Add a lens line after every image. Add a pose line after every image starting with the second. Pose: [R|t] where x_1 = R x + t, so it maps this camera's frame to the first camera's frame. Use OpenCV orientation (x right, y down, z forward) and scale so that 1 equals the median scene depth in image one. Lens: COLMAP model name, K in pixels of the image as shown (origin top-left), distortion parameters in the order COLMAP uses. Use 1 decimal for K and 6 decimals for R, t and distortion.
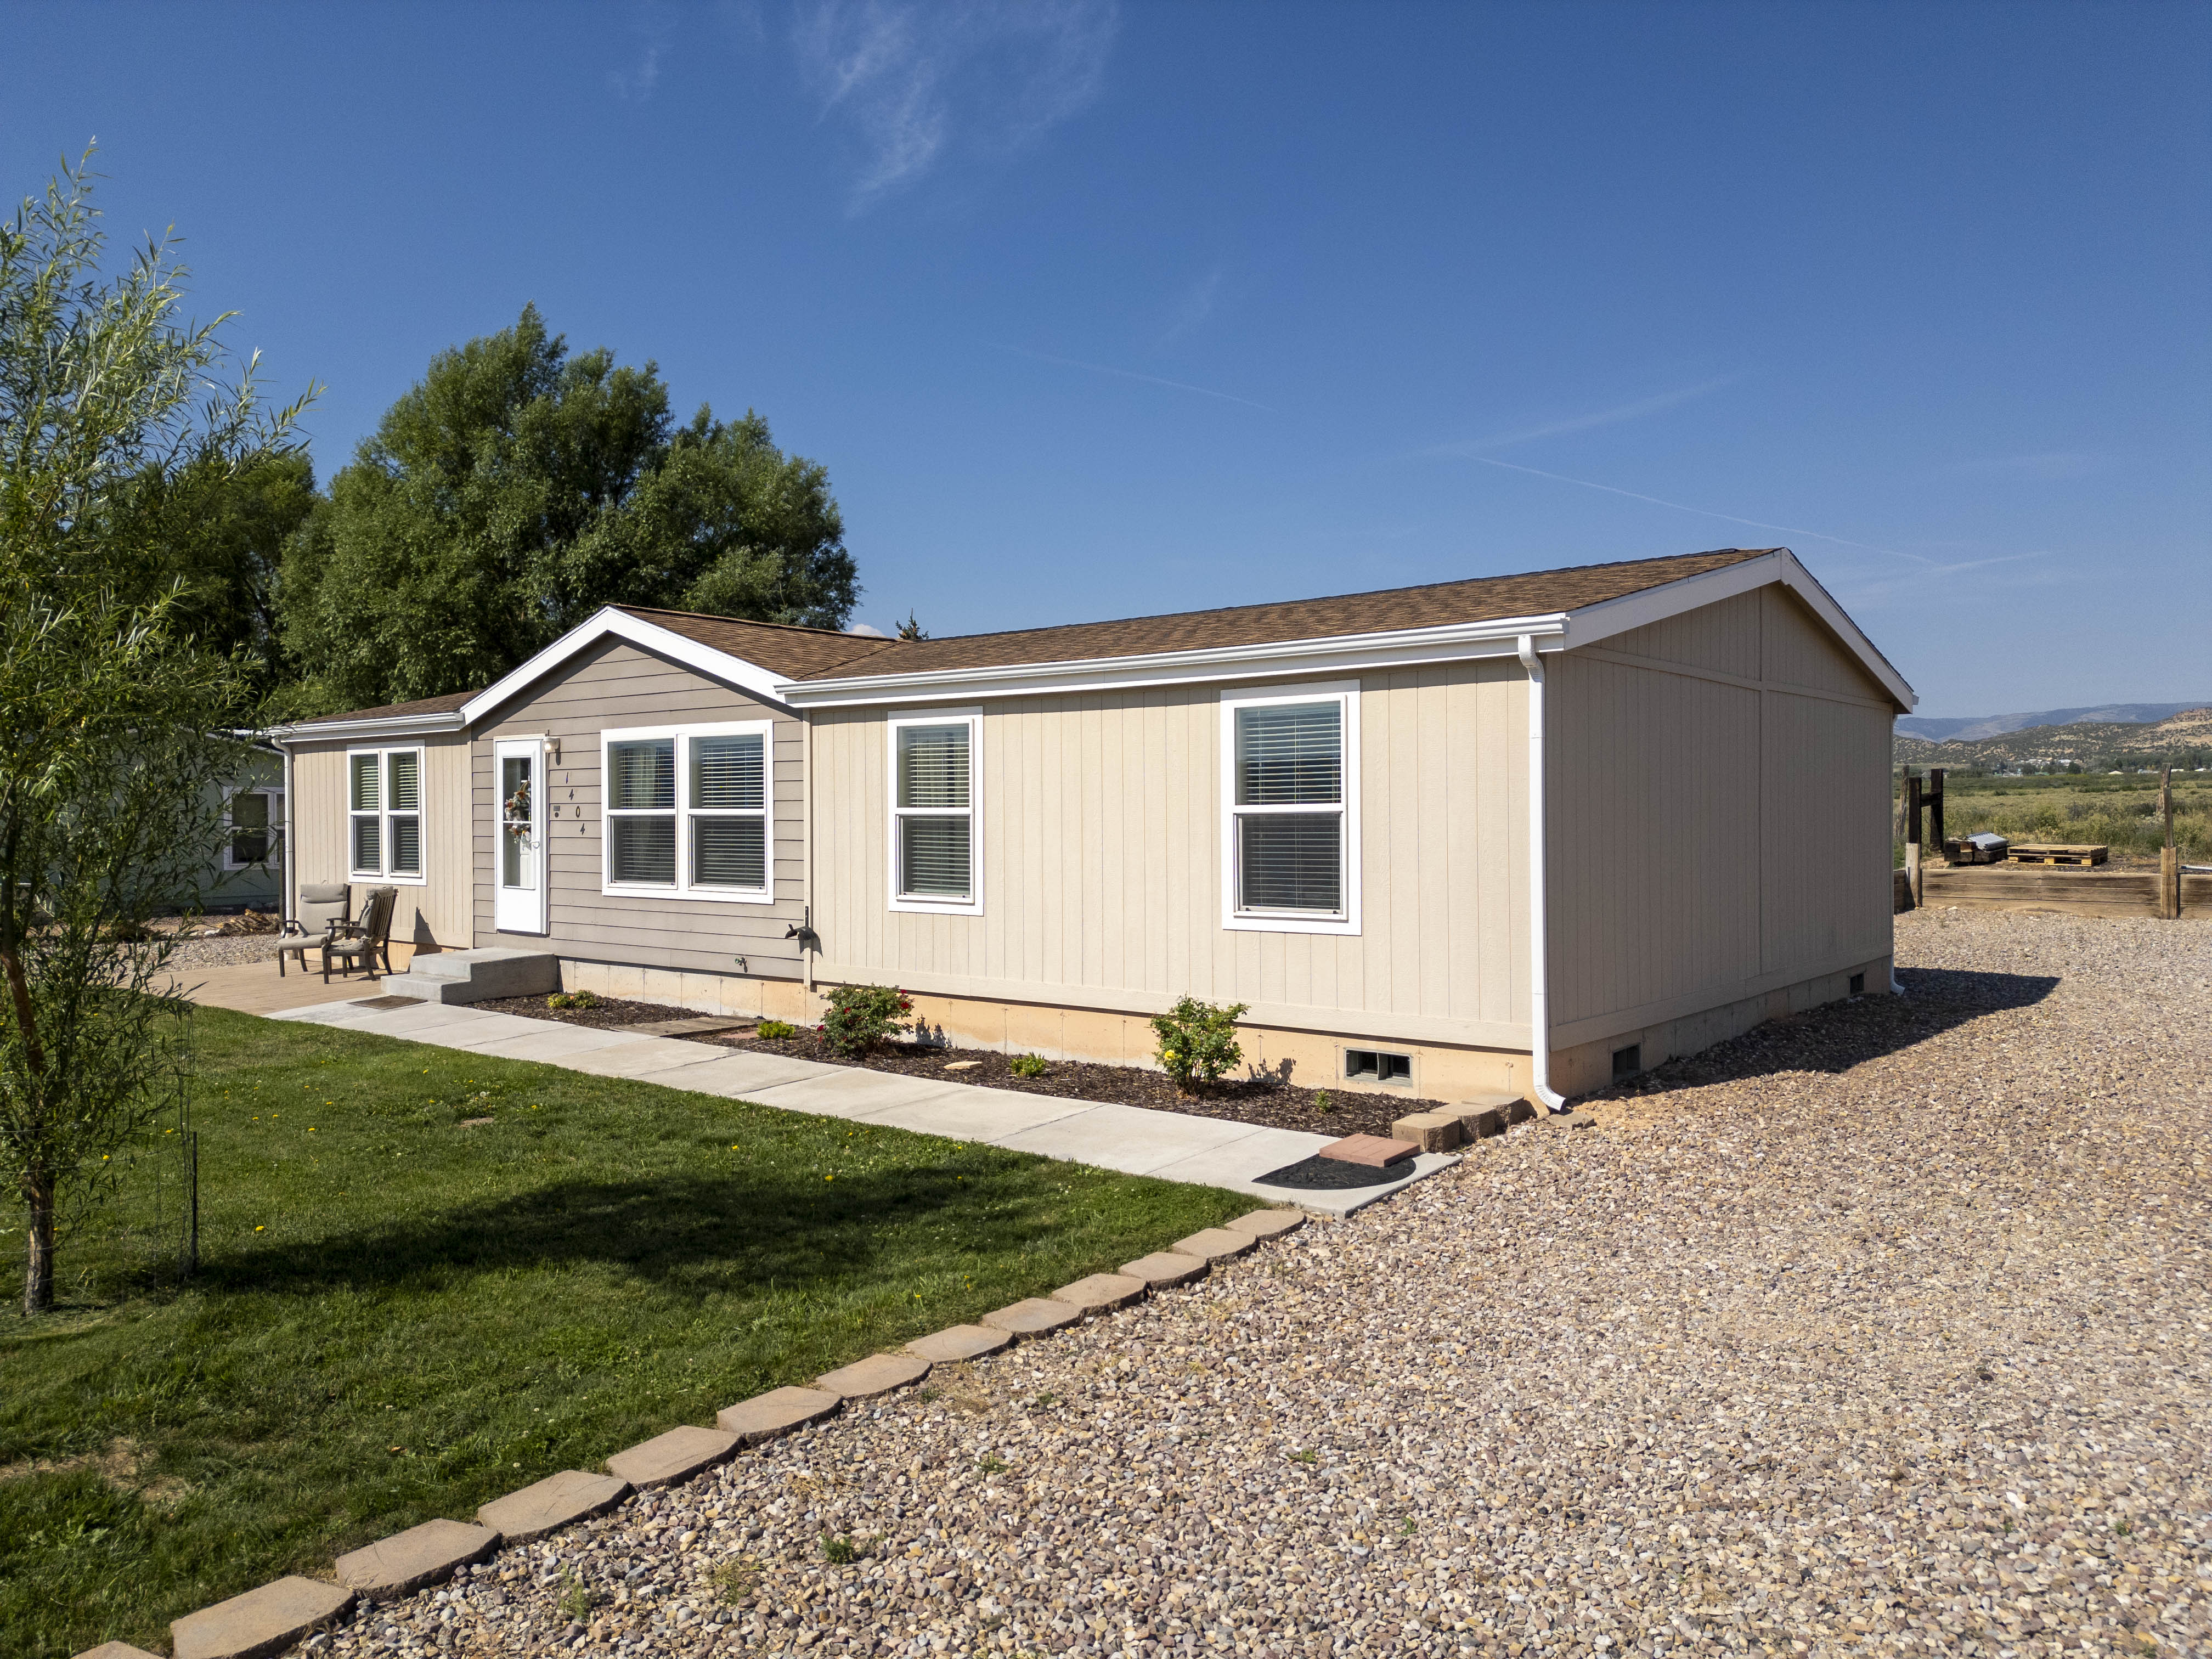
lens RADIAL K [[1559.2, 0, 1104.7], [0, 1559.2, 820.8], [0, 0, 1]] dist [0.064098, -0.052958]
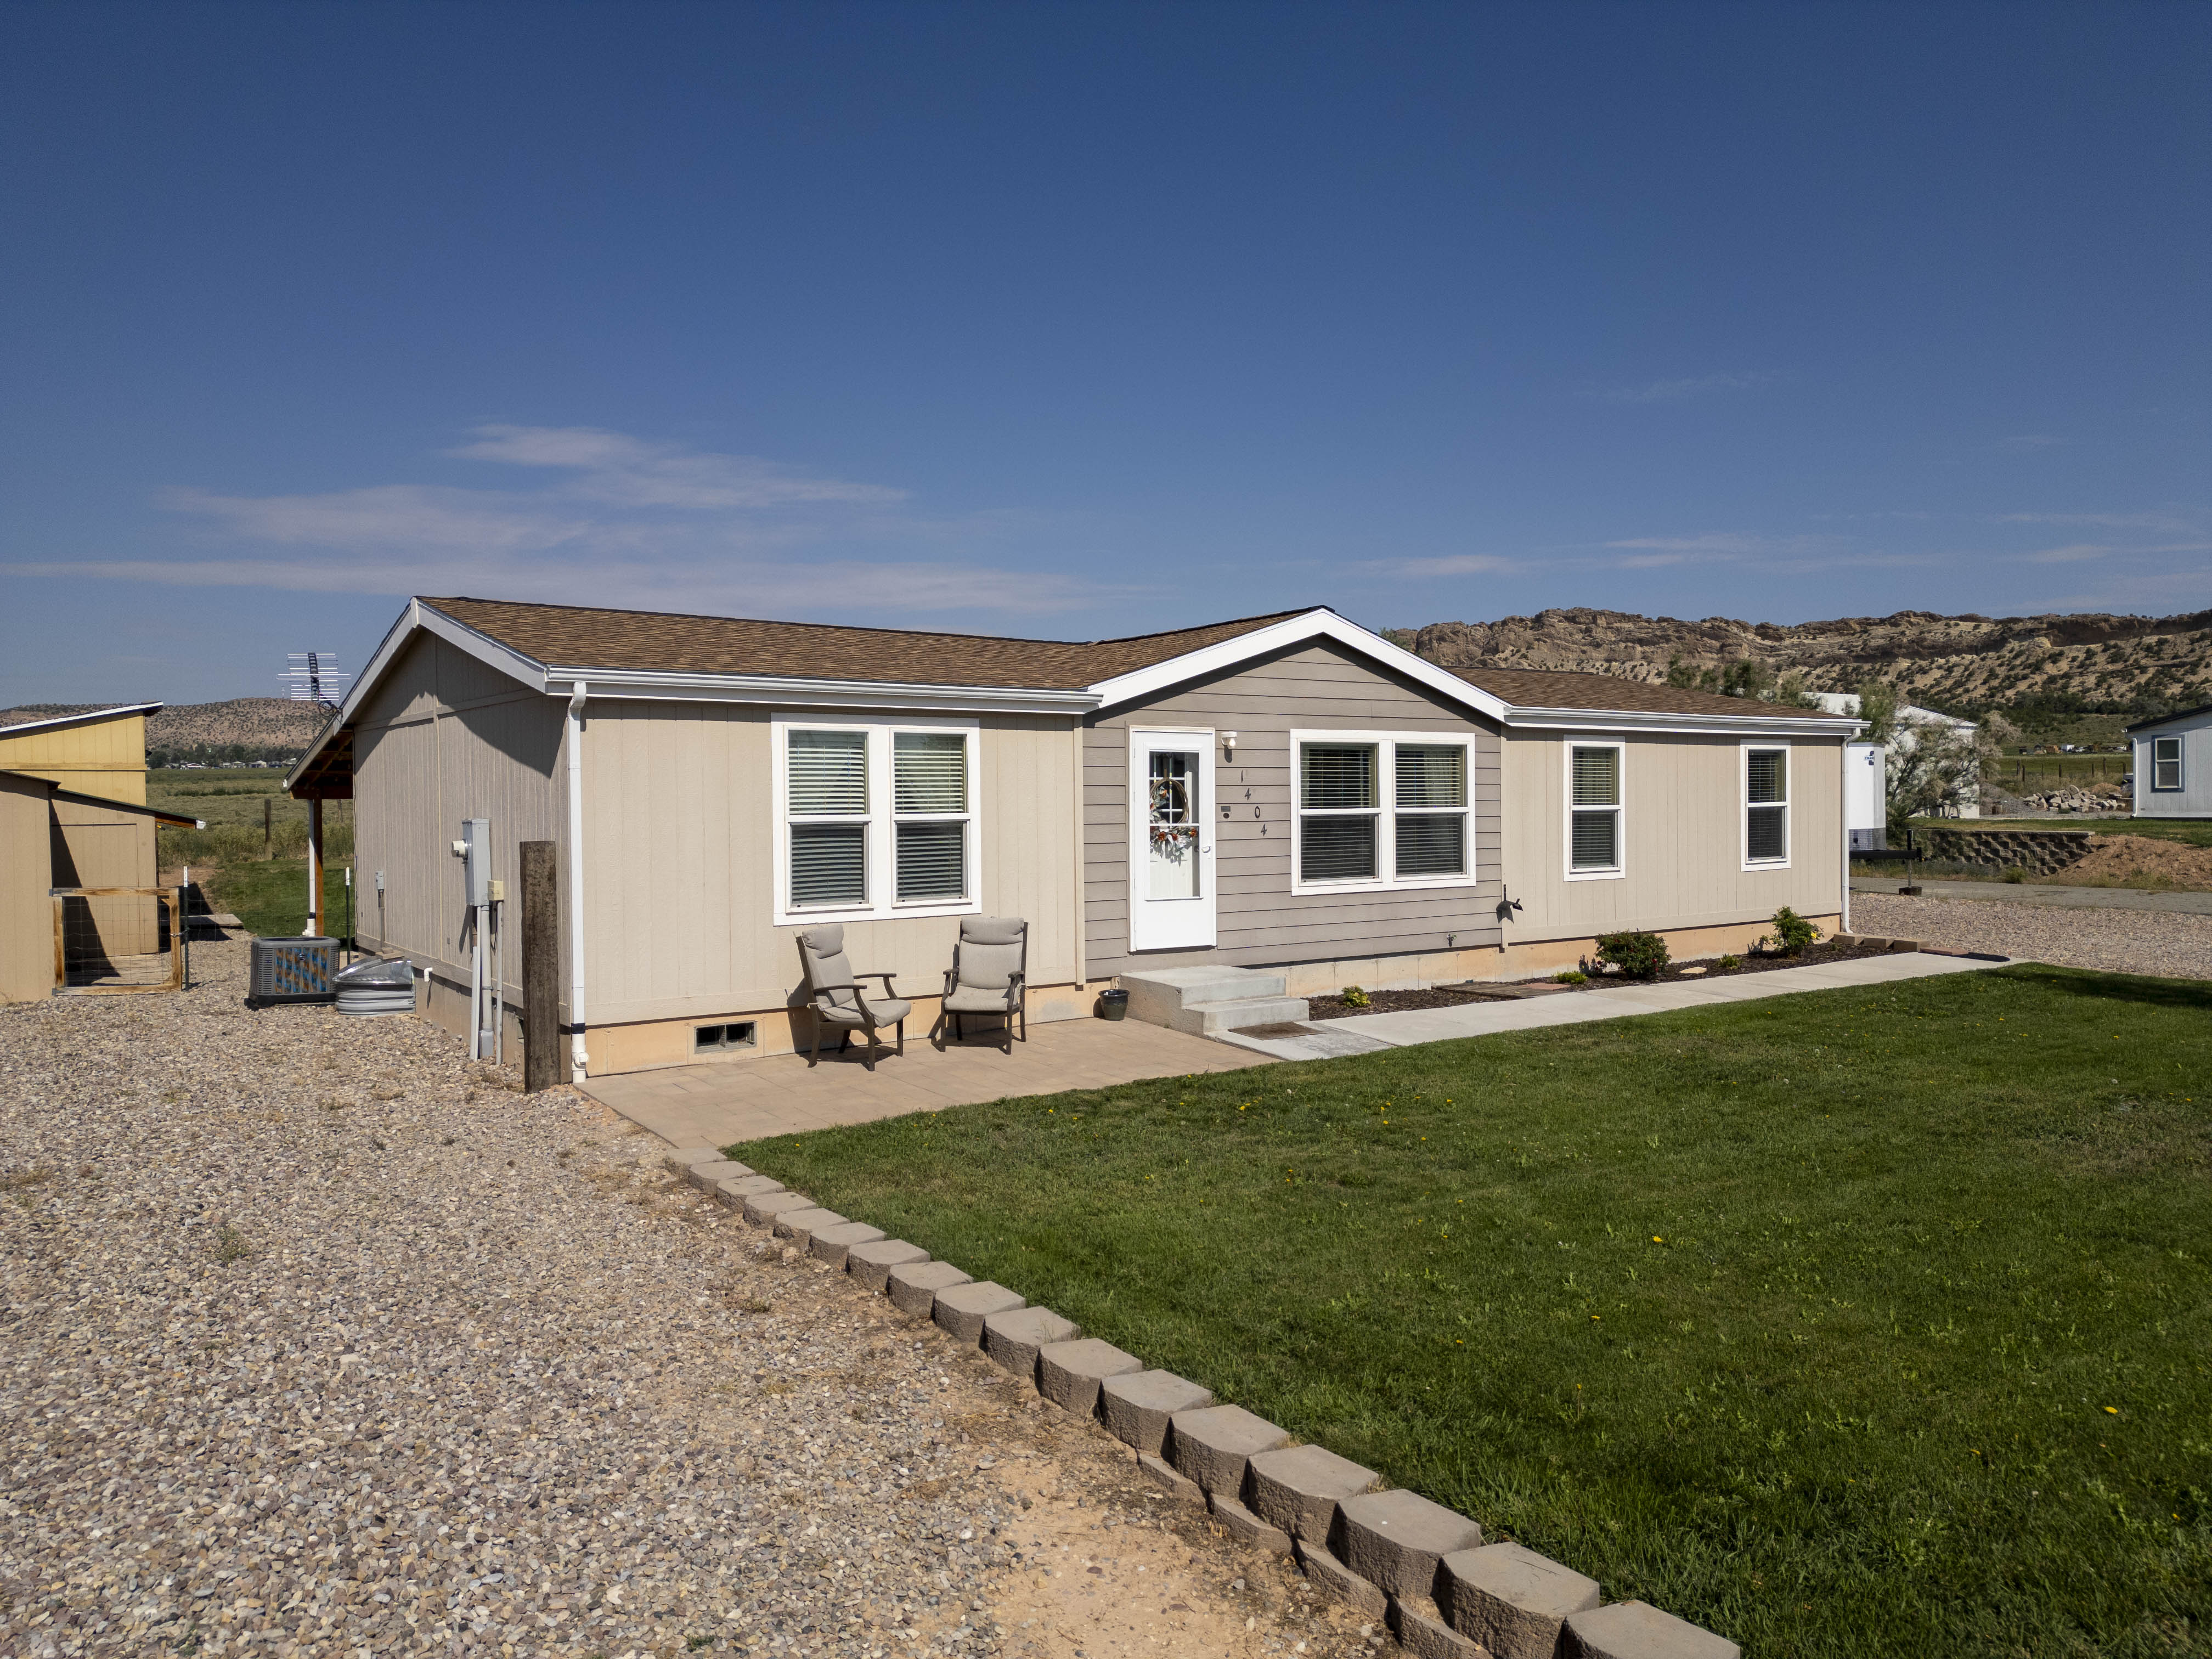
lens RADIAL K [[1559.2, 0, 1101.3], [0, 1559.2, 849.8], [0, 0, 1]] dist [0.064098, -0.052958]
pose [[0.265316, -0.022188, 0.963906, -1.393708], [0.018414, 0.999669, 0.017943, -0.001553], [-0.963986, 0.012989, 0.265637, 0.915377]]
